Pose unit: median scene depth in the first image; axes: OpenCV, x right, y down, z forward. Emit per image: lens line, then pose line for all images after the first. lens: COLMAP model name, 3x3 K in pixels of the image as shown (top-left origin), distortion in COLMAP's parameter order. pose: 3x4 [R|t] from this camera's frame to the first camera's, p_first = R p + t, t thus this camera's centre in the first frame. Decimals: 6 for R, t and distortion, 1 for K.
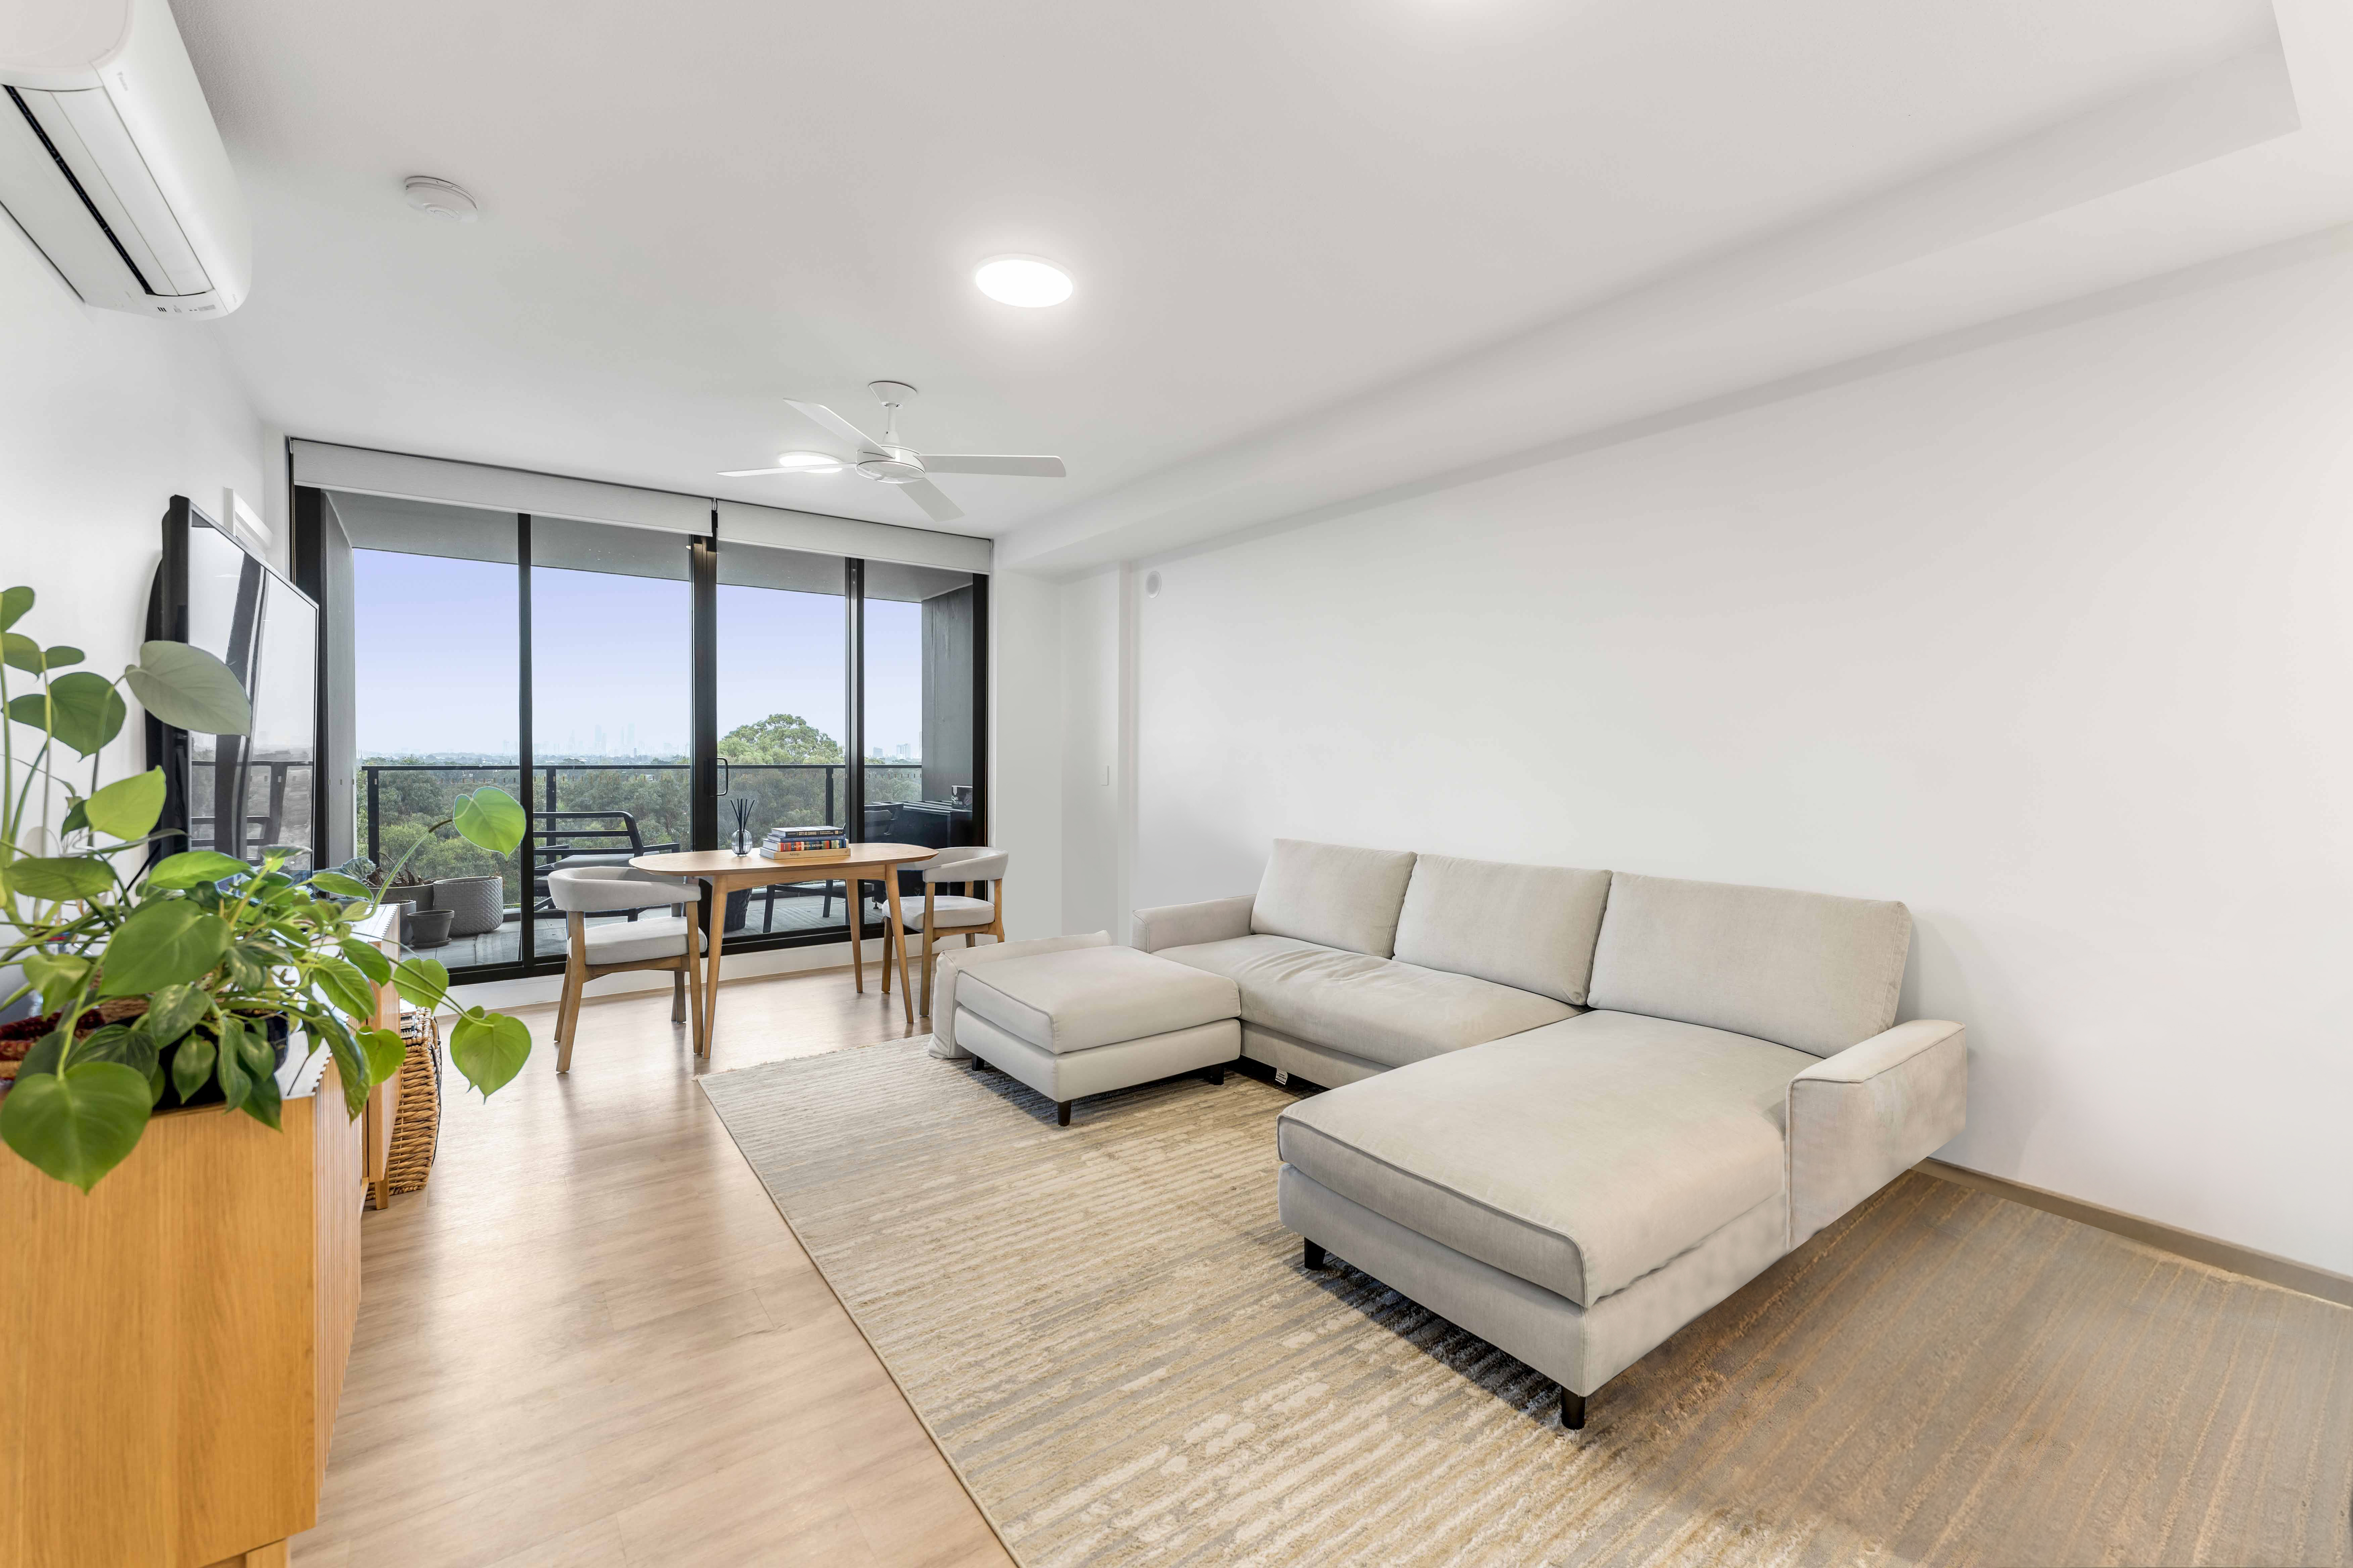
lens RADIAL K [[969.4, 0, 1173.5], [0, 969.4, 767.5], [0, 0, 1]] dist [0.000068, -0.000125]
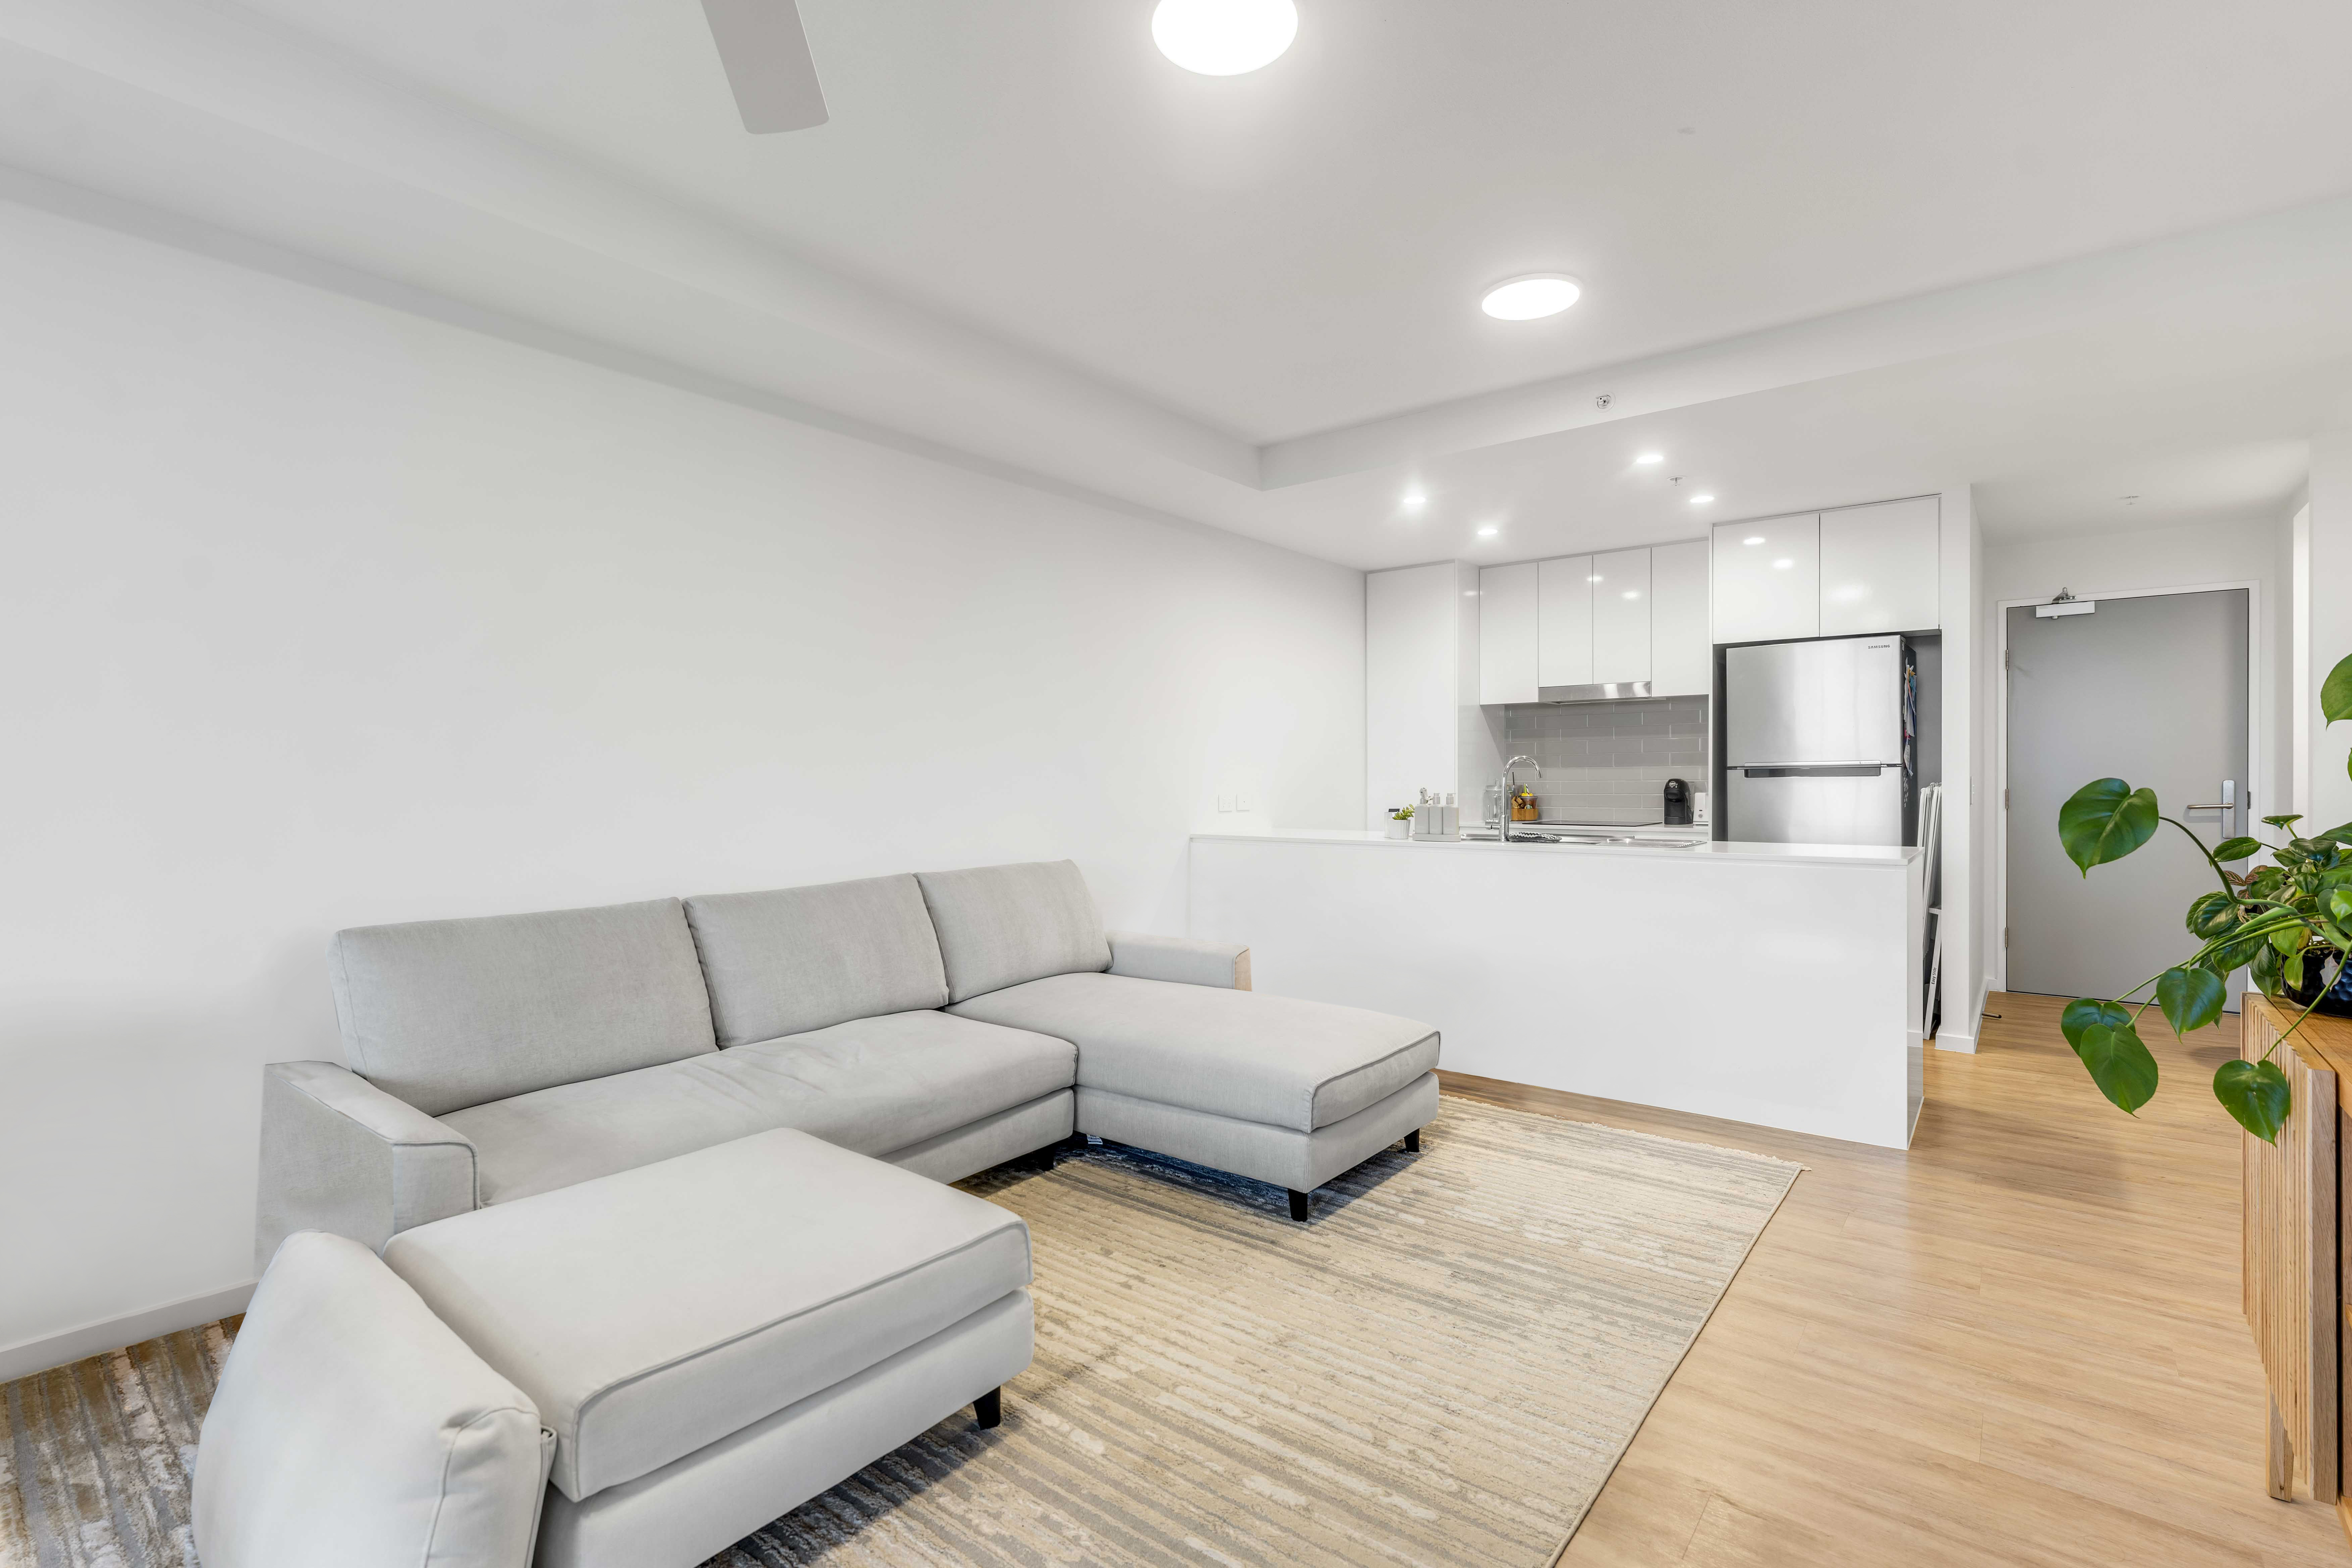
lens RADIAL K [[1079.5, 0, 1171.8], [0, 1079.5, 789.4], [0, 0, 1]] dist [0.001589, -0.000030]
pose [[-0.249653, -0.022461, 0.968075, -0.822759], [0.019438, 0.999413, 0.028201, -0.009897], [-0.968140, 0.025858, -0.249069, 1.180975]]
